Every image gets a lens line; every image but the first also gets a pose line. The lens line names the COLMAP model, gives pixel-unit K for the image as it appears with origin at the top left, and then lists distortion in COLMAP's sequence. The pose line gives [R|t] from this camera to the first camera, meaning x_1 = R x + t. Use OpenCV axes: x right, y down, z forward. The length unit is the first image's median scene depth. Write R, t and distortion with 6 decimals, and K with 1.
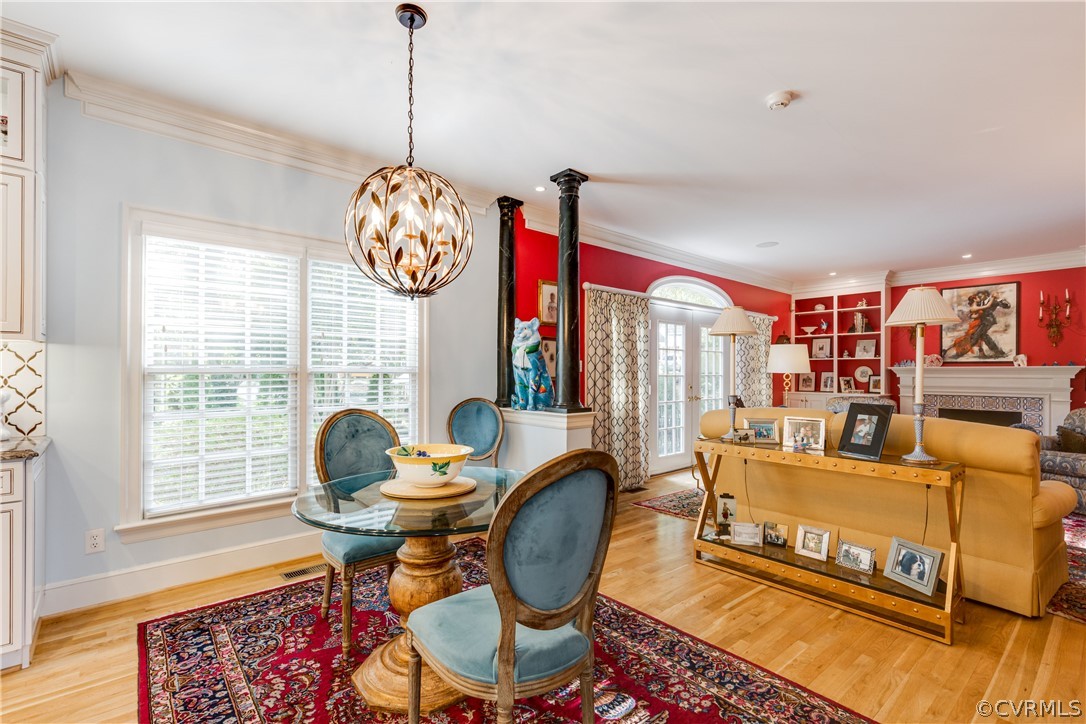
lens RADIAL K [[515.4, 0, 518.9], [0, 515.4, 365.9], [0, 0, 1]] dist [0.005434, -0.001233]
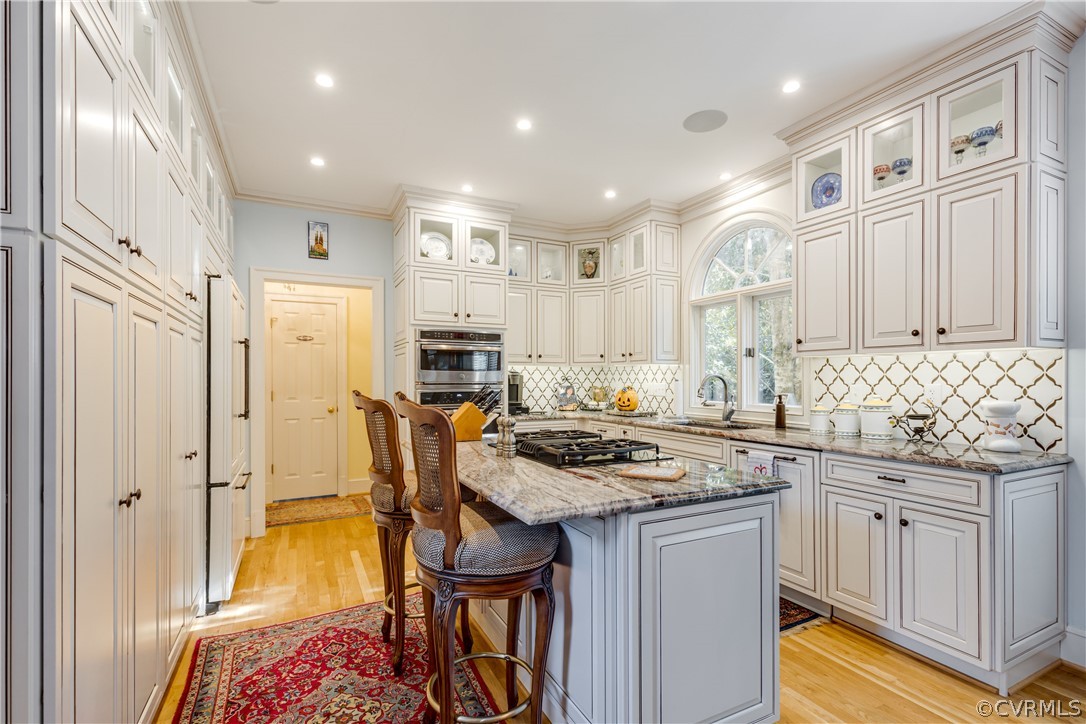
lens RADIAL K [[509.2, 0, 569.5], [0, 509.2, 380.3], [0, 0, 1]] dist [0.002496, -0.000290]
pose [[-0.217694, -0.000772, -0.976017, 0.108325], [0.008547, 0.999960, -0.002697, 0.004219], [0.975980, -0.008929, -0.217679, 0.377289]]
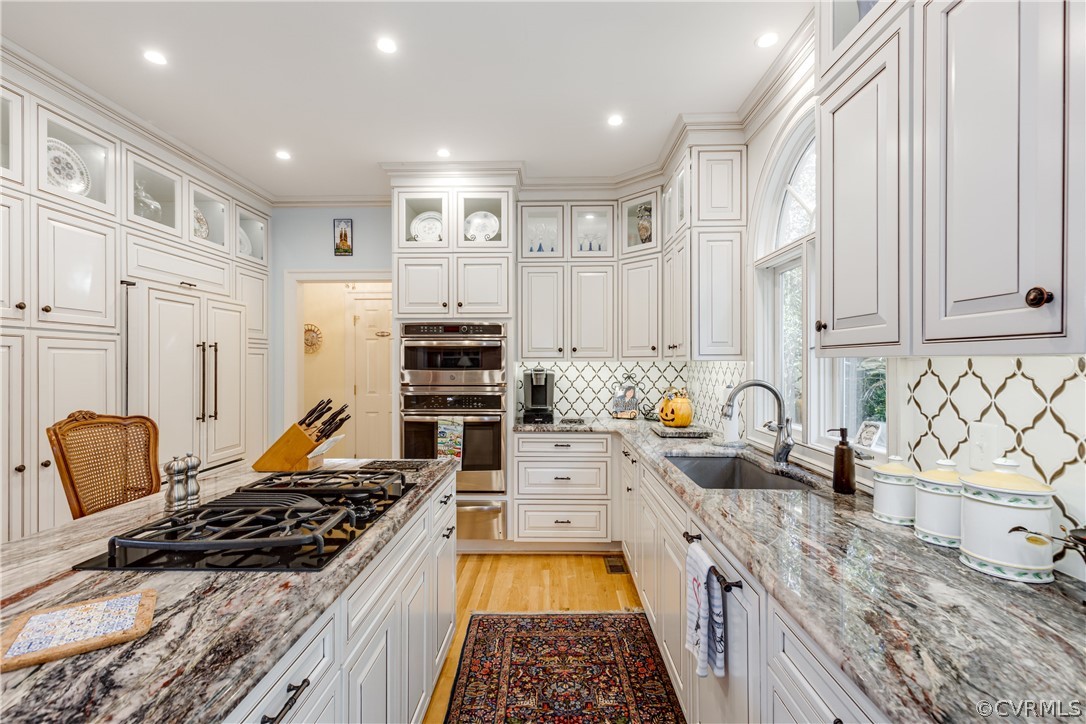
lens RADIAL K [[515.4, 0, 518.9], [0, 515.4, 365.9], [0, 0, 1]] dist [0.005434, -0.001233]
pose [[-0.672342, 0.000260, -0.740240, -0.533265], [0.005072, 0.999978, -0.004256, -0.041207], [0.740223, -0.006616, -0.672329, 0.788227]]
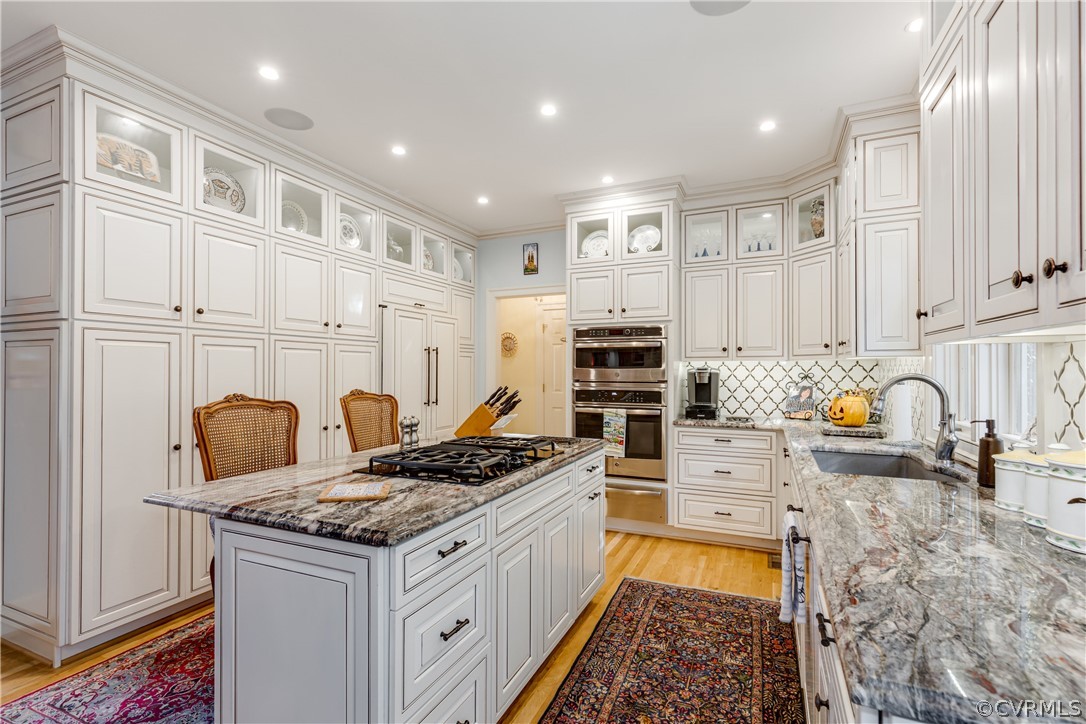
lens RADIAL K [[498.2, 0, 507.8], [0, 498.2, 368.0], [0, 0, 1]] dist [0.003110, -0.000402]
pose [[-0.910772, -0.005085, -0.412878, -0.506716], [0.000692, 0.999904, -0.013840, -0.015181], [0.412909, -0.012891, -0.910681, 0.983775]]
